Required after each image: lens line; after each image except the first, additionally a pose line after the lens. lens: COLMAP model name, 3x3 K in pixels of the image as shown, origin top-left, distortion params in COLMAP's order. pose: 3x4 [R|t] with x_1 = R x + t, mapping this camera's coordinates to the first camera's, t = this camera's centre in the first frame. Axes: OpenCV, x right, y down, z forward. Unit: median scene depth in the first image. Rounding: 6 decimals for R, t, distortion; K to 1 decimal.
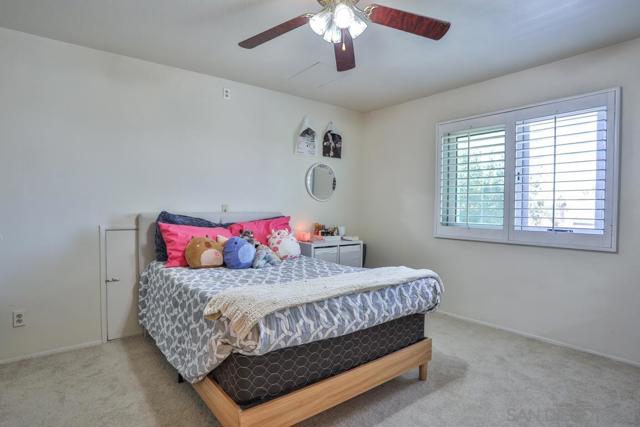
lens RADIAL K [[326.8, 0, 319.7], [0, 326.8, 214.3], [0, 0, 1]] dist [-0.045342, 0.007421]
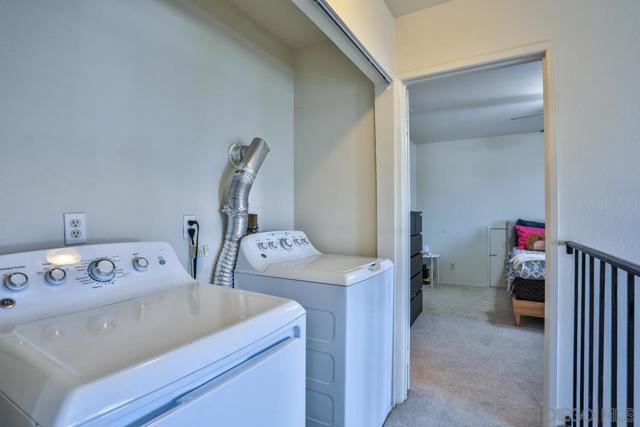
lens RADIAL K [[326.8, 0, 316.6], [0, 326.8, 212.3], [0, 0, 1]] dist [-0.045342, 0.007421]
pose [[0.356726, -0.020135, -0.933992, 0.760176], [-0.015098, 0.999513, -0.027314, 0.018985], [0.934087, 0.023845, 0.356249, -0.655404]]
